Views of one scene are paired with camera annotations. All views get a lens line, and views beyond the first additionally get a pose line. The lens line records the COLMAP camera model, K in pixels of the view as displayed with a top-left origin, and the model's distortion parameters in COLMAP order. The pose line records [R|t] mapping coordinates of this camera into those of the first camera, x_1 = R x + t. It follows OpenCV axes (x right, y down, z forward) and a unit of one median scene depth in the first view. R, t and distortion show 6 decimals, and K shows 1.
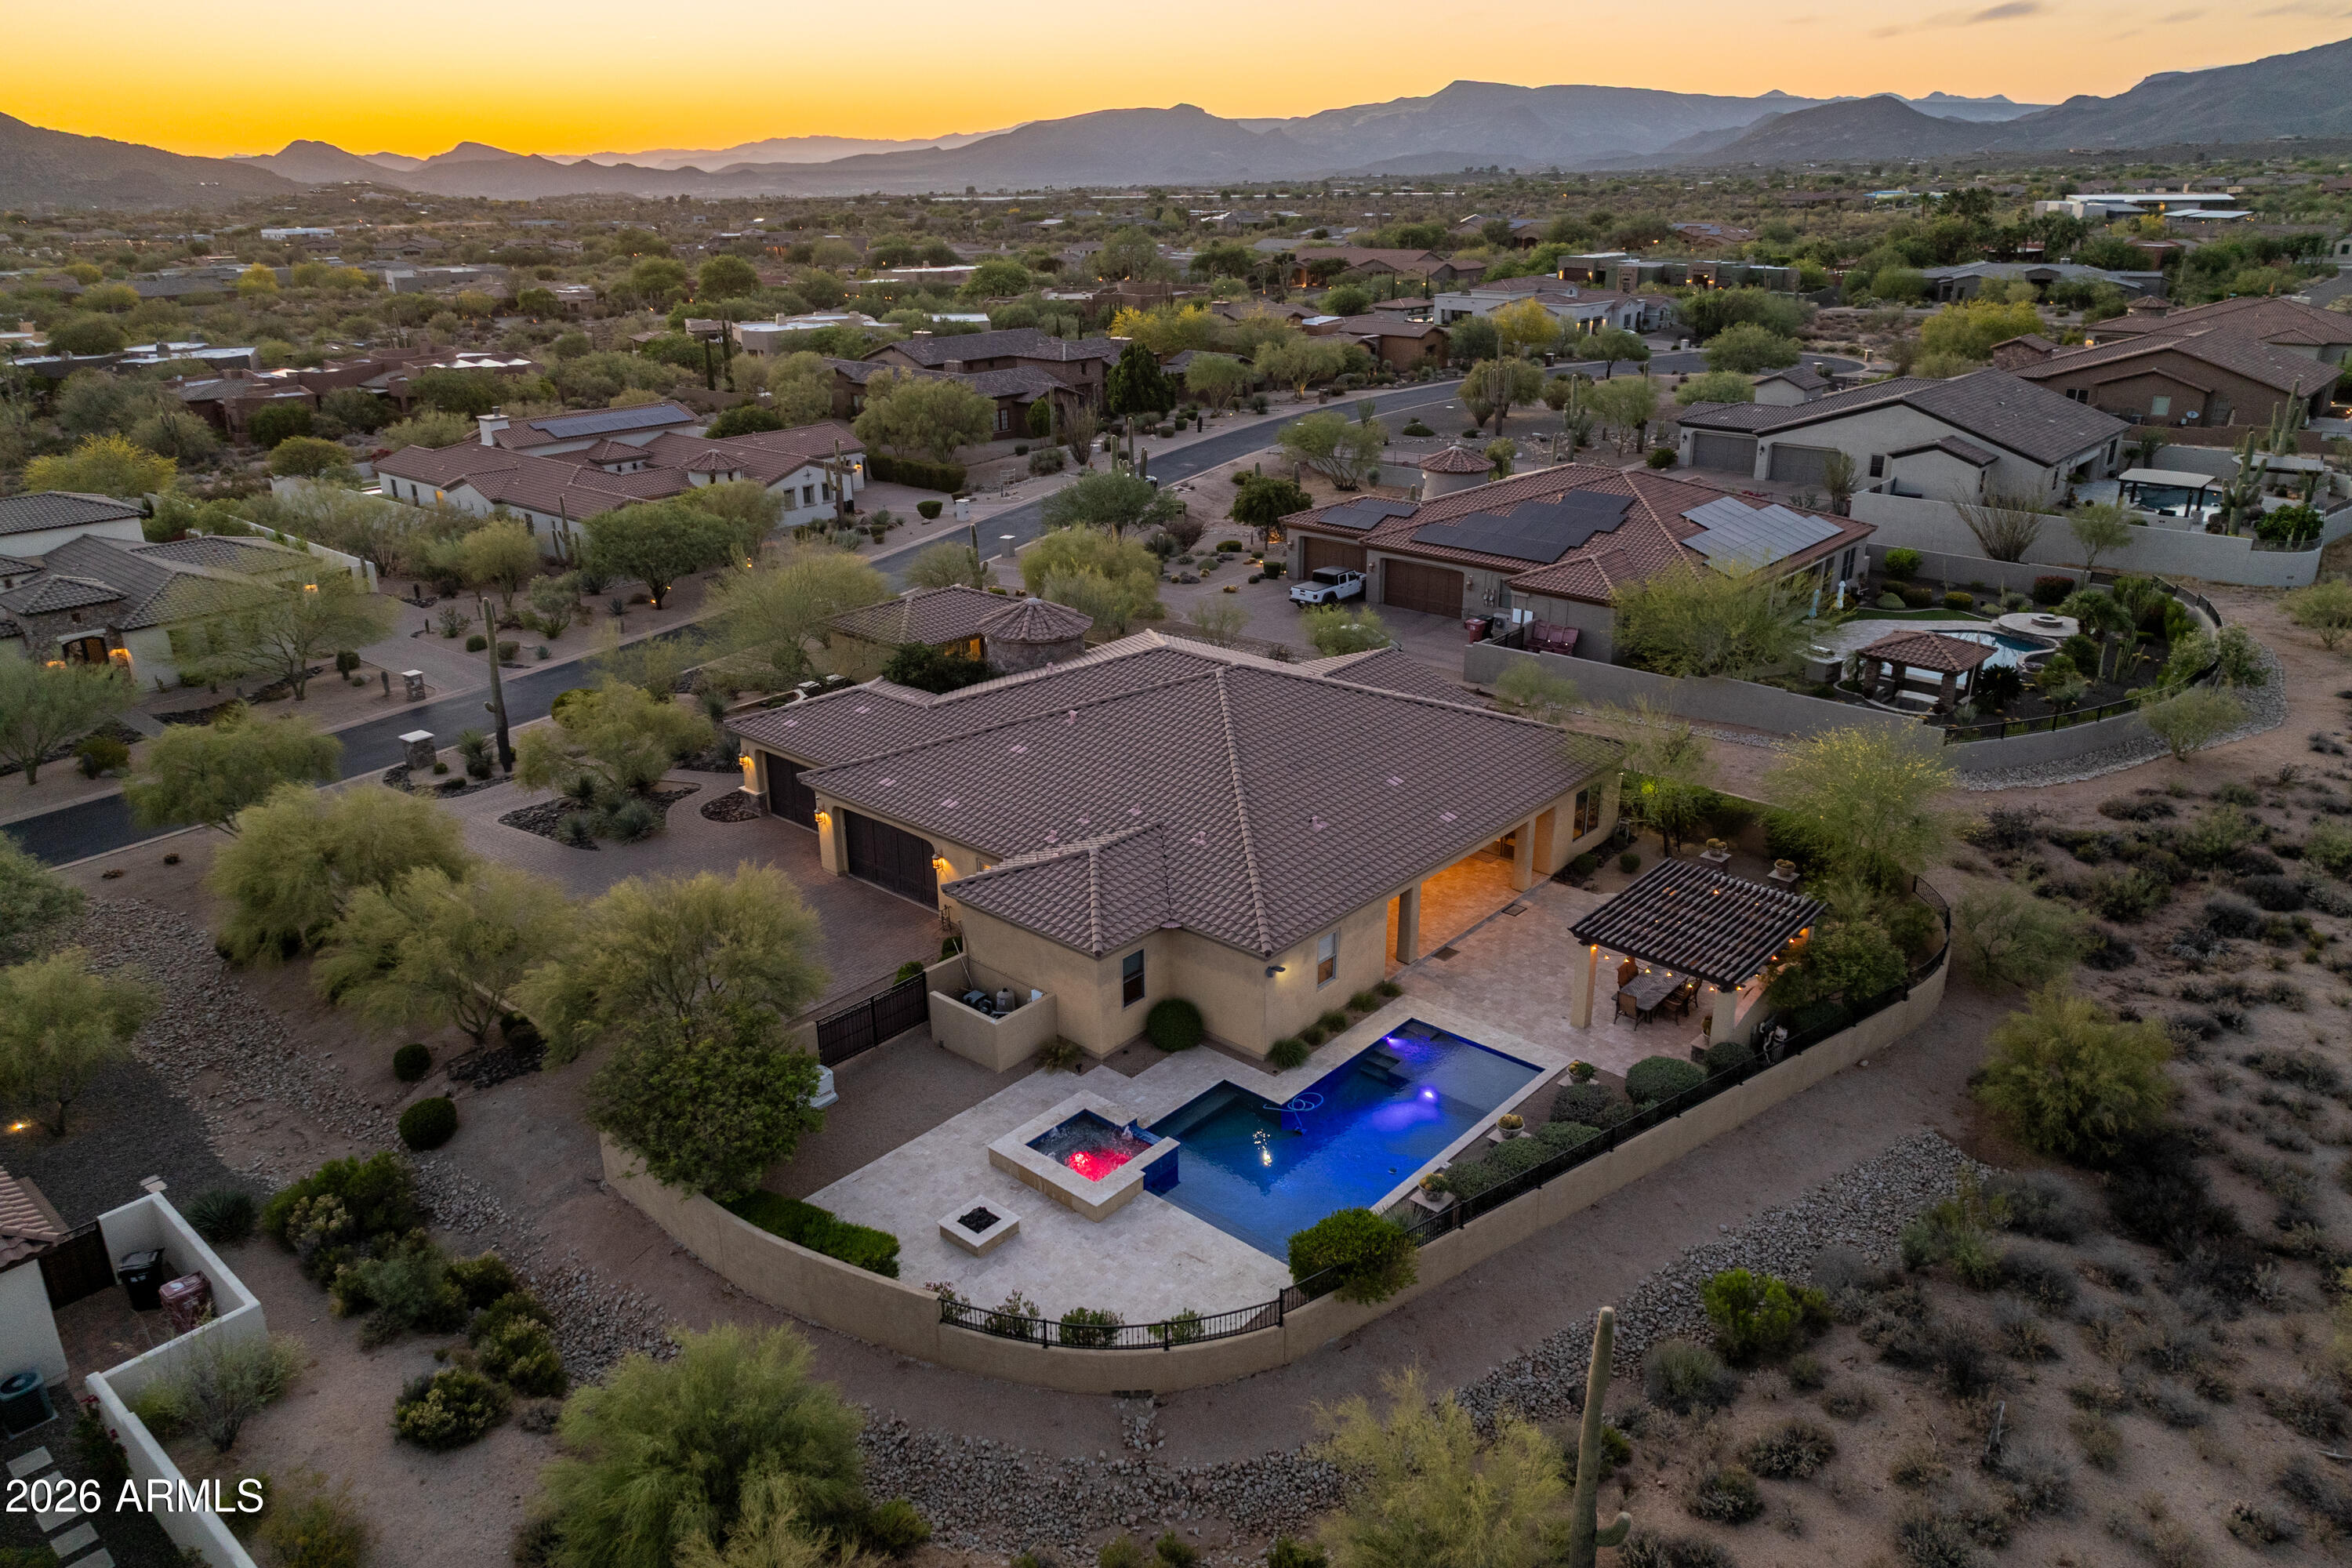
lens RADIAL K [[1625.6, 0, 1169.5], [0, 1625.6, 777.4], [0, 0, 1]] dist [-0.002255, 0.001309]
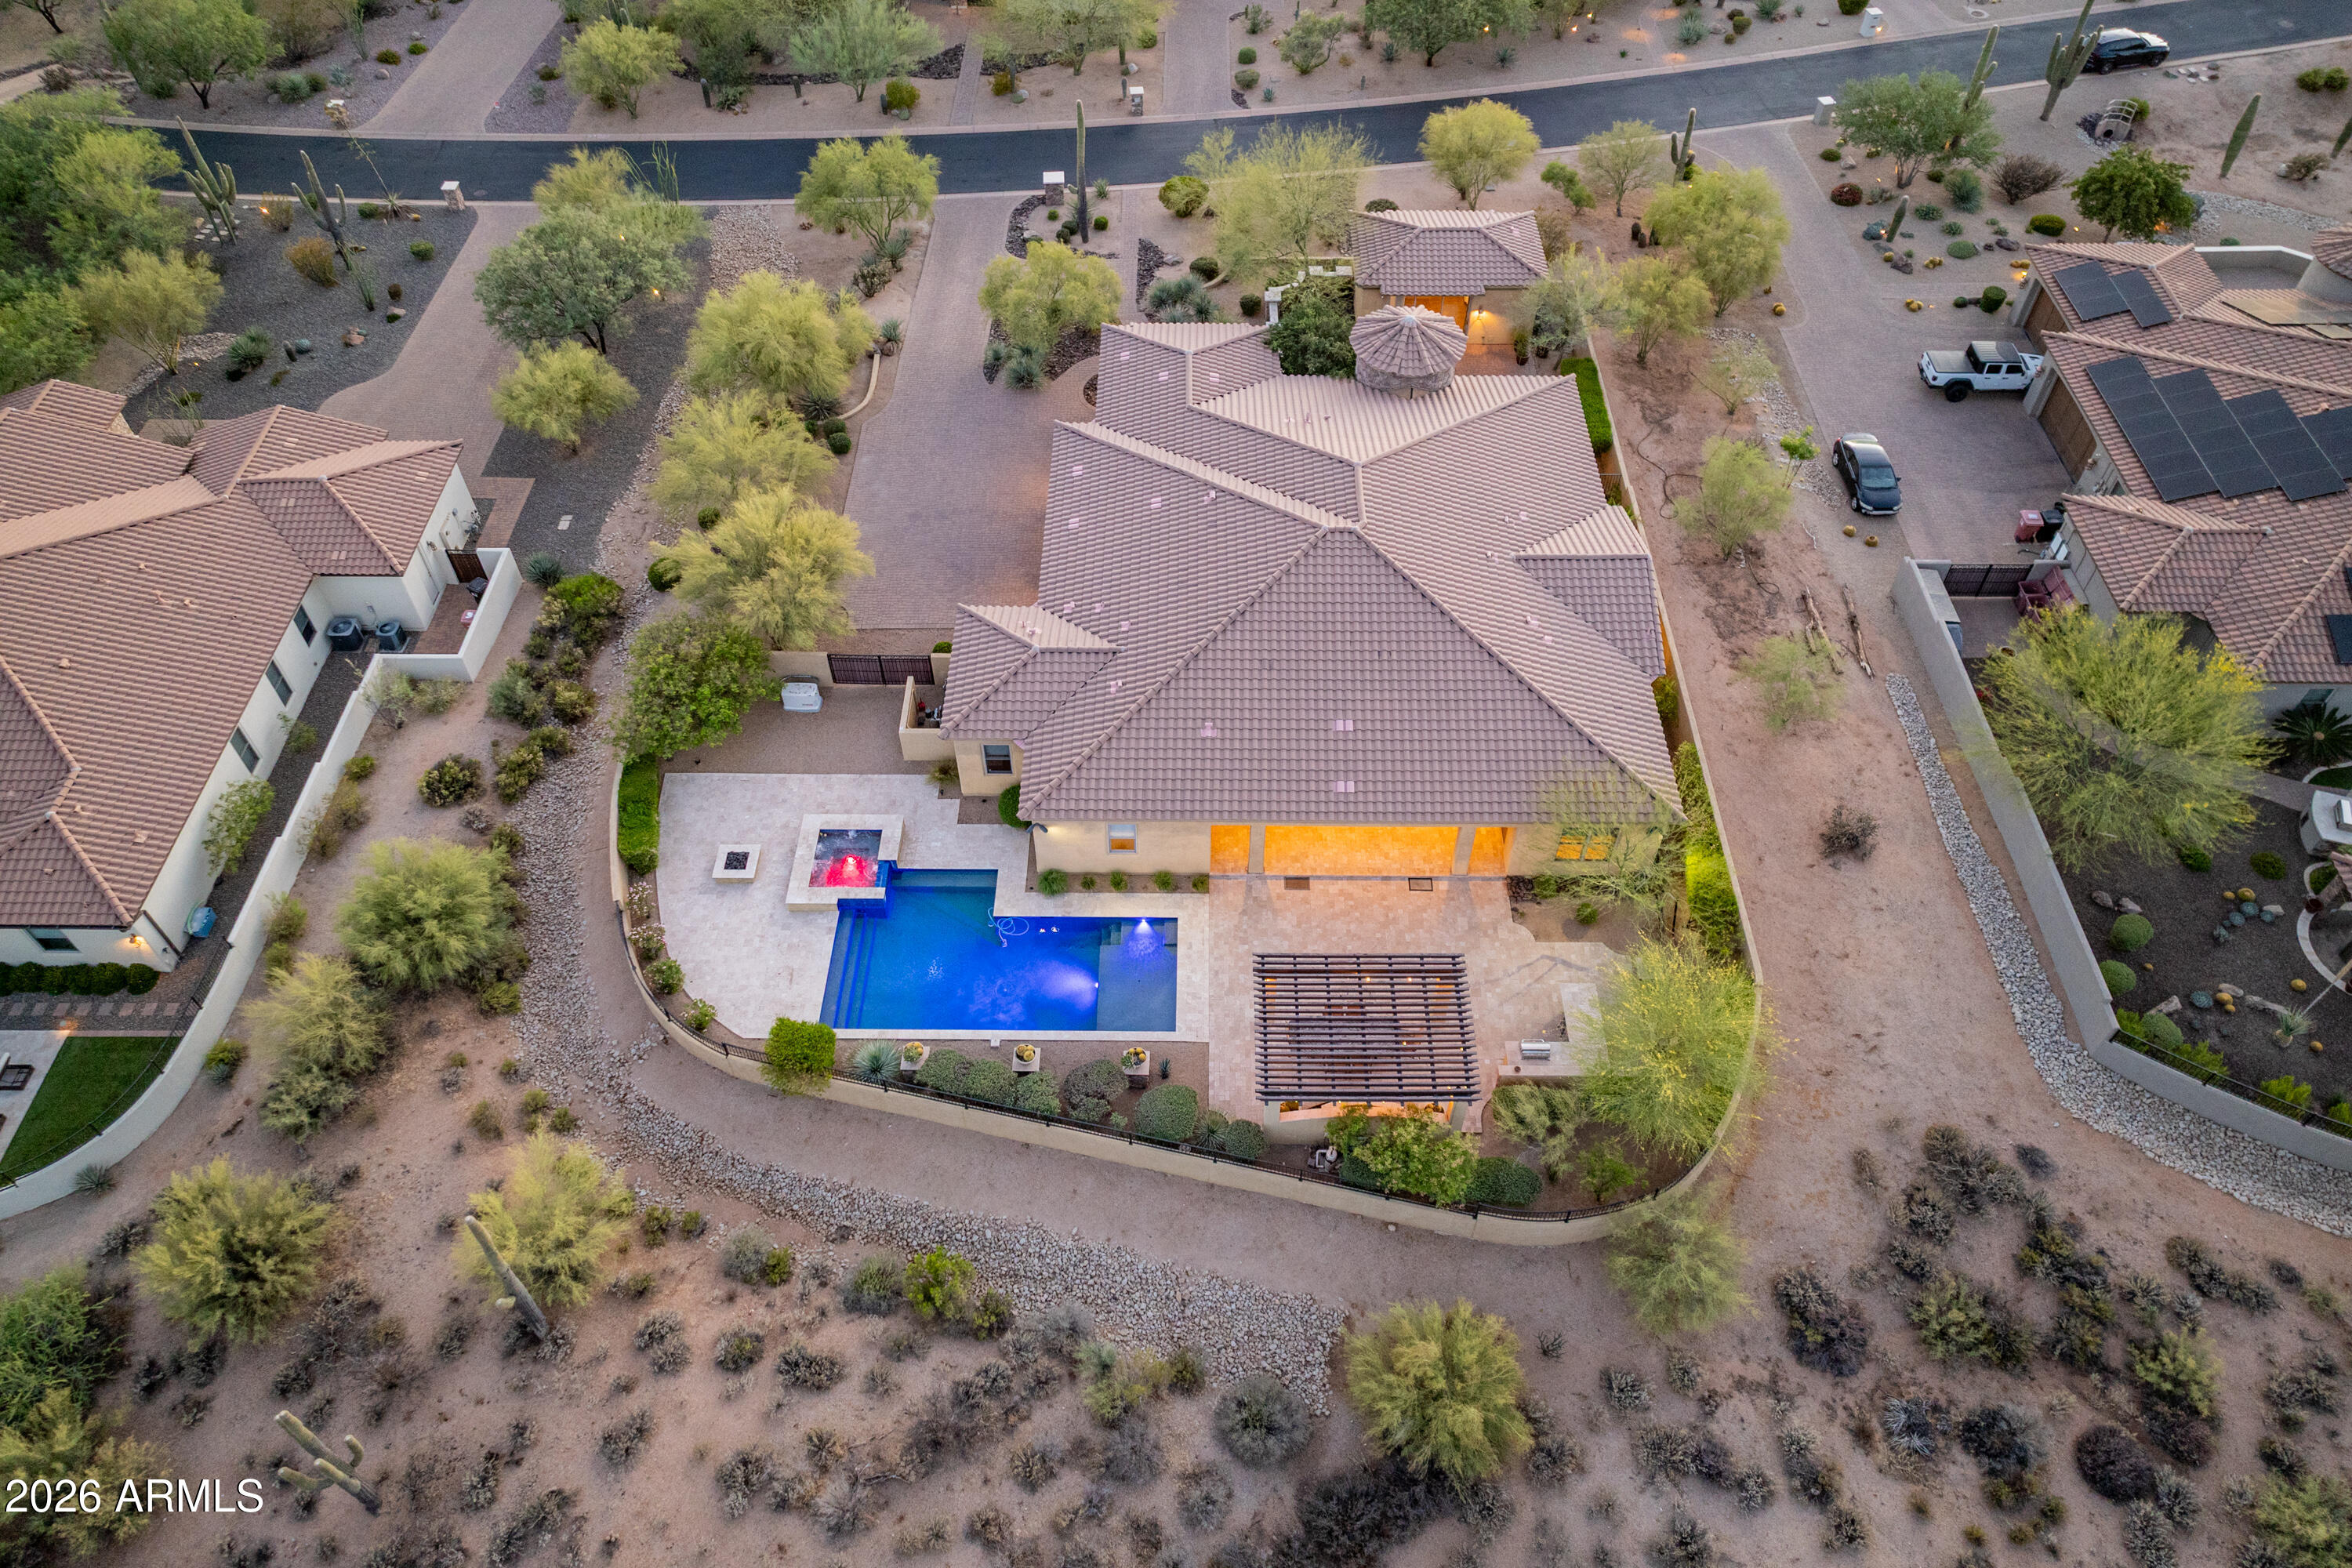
lens RADIAL K [[1627.6, 0, 1169.6], [0, 1627.6, 720.9], [0, 0, 1]] dist [-0.008108, 0.005981]
pose [[0.651502, 0.566722, -0.504353, 0.655365], [-0.267302, 0.793651, 0.546505, -0.597348], [0.709996, -0.221234, 0.668551, 0.264123]]
